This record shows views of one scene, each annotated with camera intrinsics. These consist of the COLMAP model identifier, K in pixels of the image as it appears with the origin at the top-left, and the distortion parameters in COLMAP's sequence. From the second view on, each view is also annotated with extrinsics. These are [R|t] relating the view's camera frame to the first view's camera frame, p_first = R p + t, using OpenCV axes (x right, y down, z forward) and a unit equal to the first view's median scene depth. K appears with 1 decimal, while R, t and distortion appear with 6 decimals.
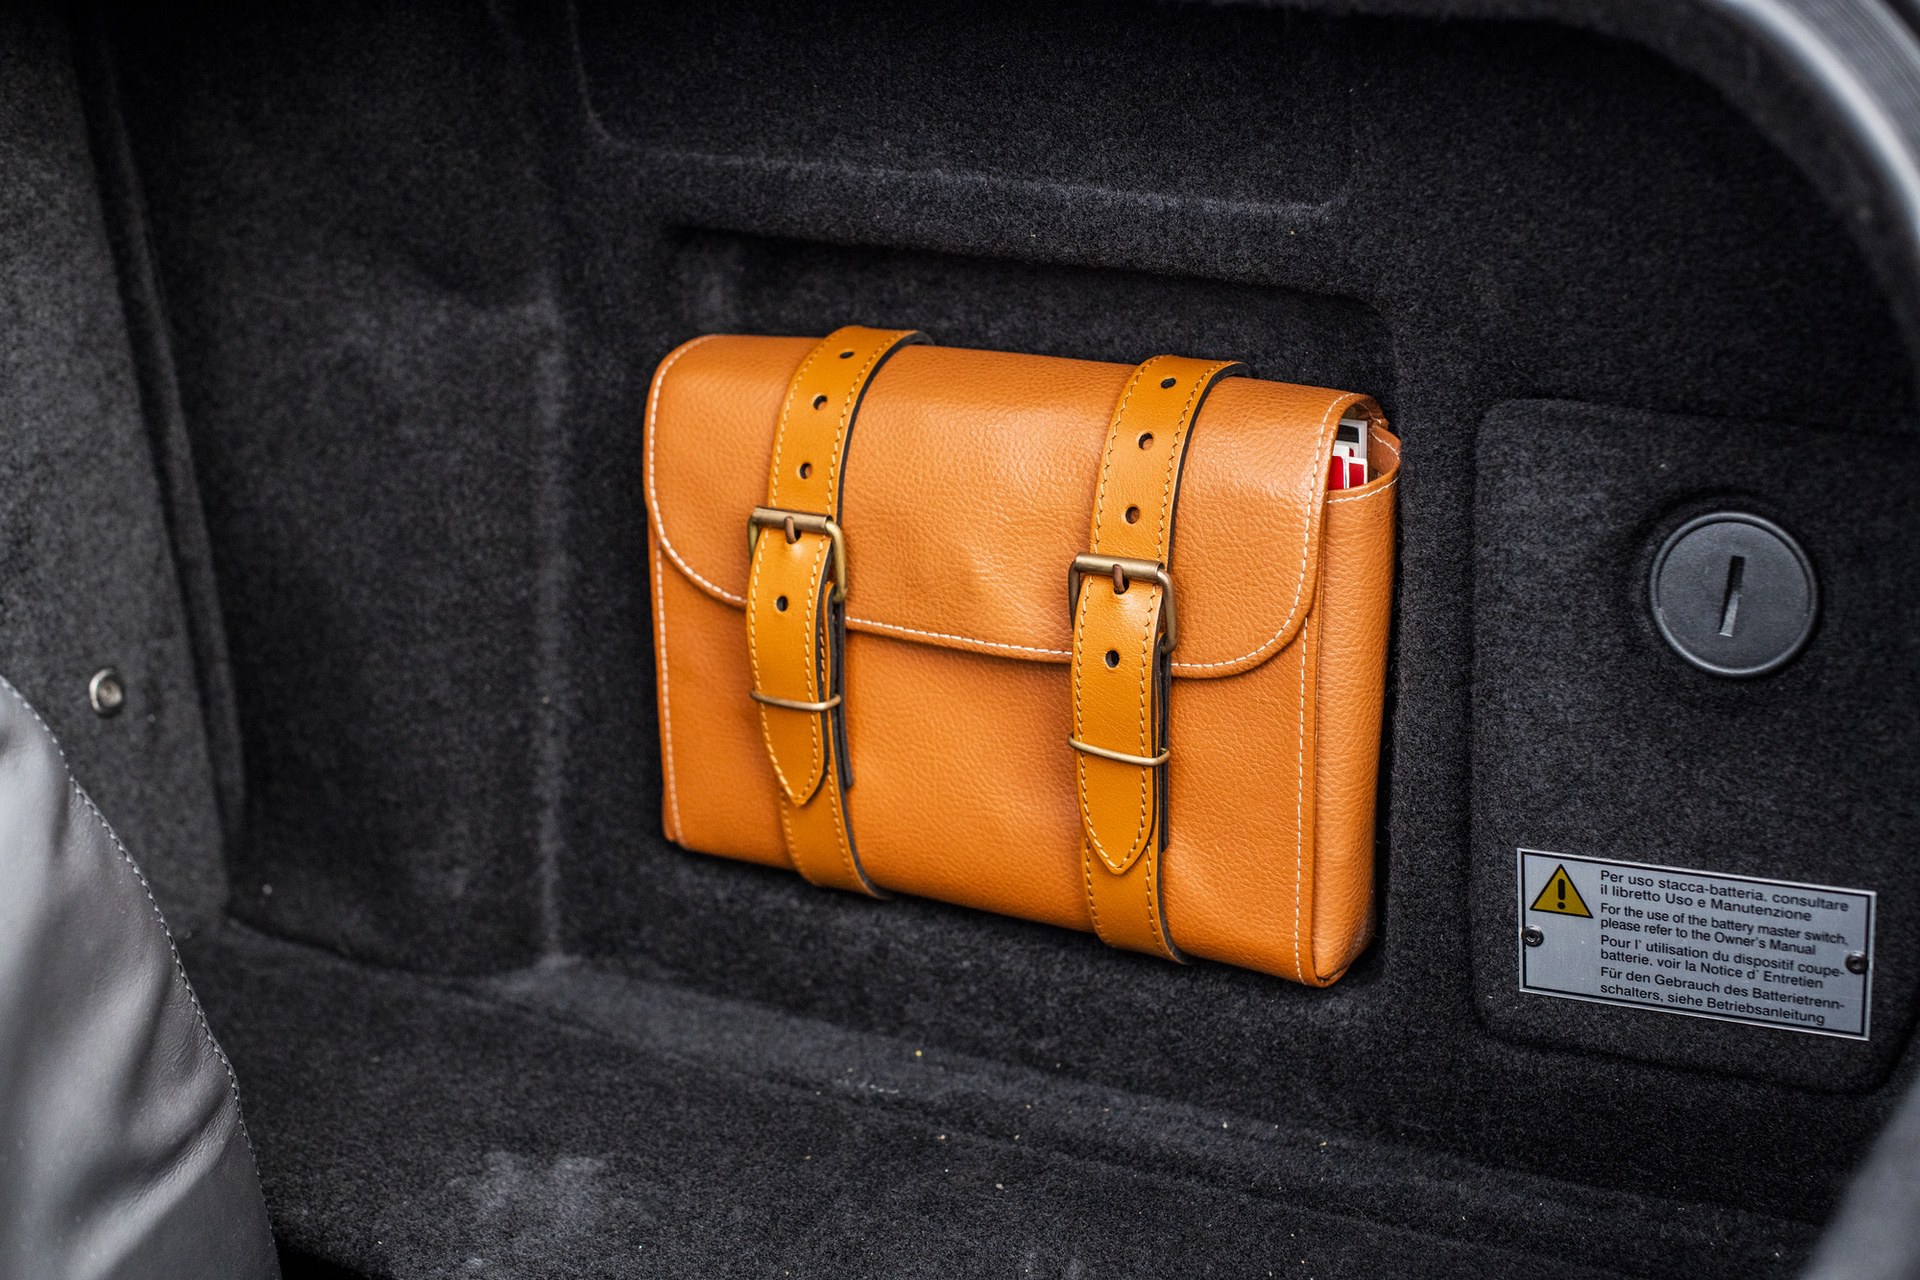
lens RADIAL K [[2847.0, 0, 960.0], [0, 2847.0, 640.0], [0, 0, 1]] dist [-0.169901, 0.067411]
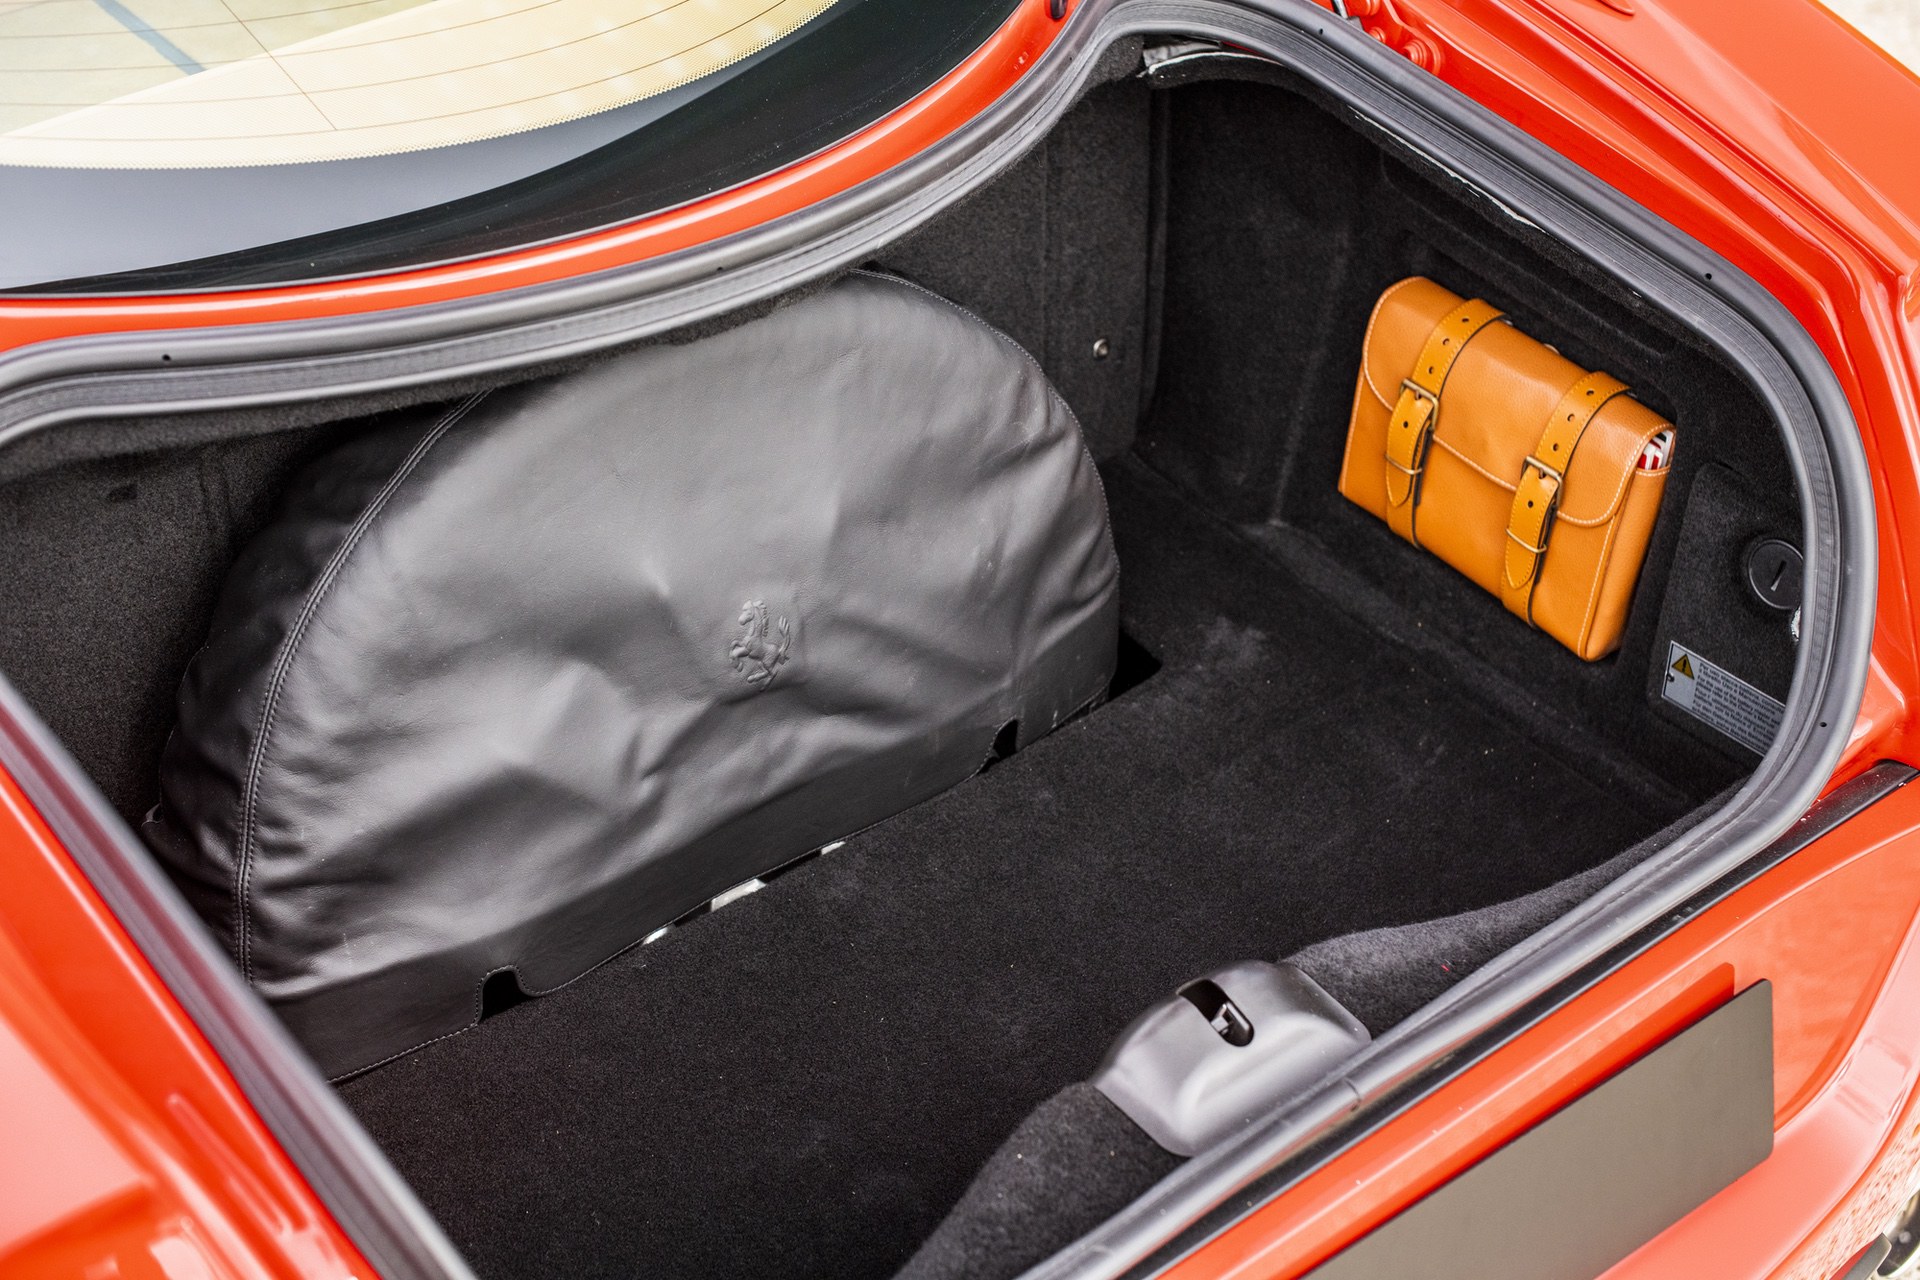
lens RADIAL K [[2847.0, 0, 960.0], [0, 2847.0, 640.0], [0, 0, 1]] dist [-0.169901, 0.067411]
pose [[0.924932, 0.294258, -0.240651, 0.187126], [-0.207982, 0.921647, 0.327583, -0.484712], [0.318189, -0.252941, 0.913661, -1.105588]]
